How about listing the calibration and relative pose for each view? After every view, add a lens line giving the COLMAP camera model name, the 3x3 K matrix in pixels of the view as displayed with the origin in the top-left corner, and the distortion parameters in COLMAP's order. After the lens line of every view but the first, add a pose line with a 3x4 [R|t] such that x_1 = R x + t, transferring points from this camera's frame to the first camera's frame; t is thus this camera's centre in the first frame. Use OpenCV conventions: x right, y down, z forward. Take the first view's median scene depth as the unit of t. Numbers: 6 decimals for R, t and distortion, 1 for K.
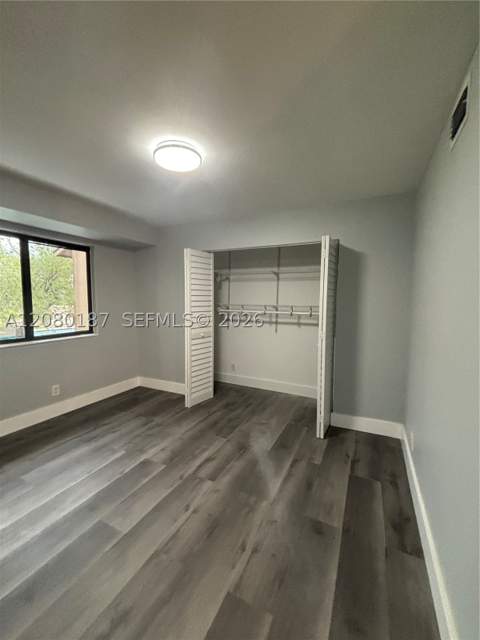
lens RADIAL K [[266.2, 0, 238.6], [0, 266.2, 320.3], [0, 0, 1]] dist [-0.001575, -0.000503]
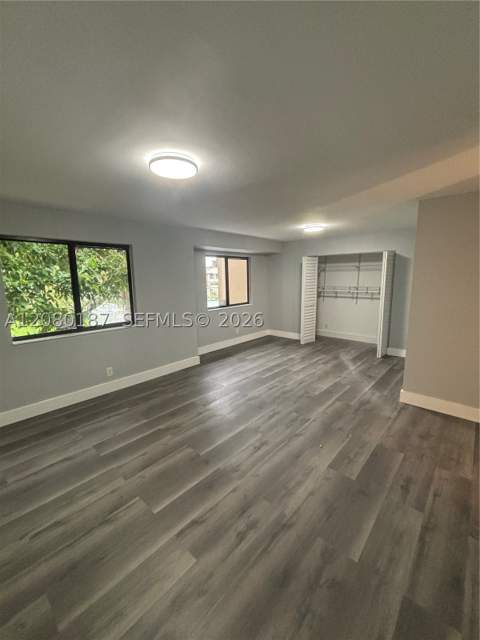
lens RADIAL K [[266.2, 0, 238.6], [0, 266.2, 320.3], [0, 0, 1]] dist [-0.001575, -0.000503]
pose [[0.959562, 0.020034, -0.280785, -0.112015], [0.004115, 0.996359, 0.085155, 0.006871], [0.281468, -0.082867, 0.955986, -0.951962]]
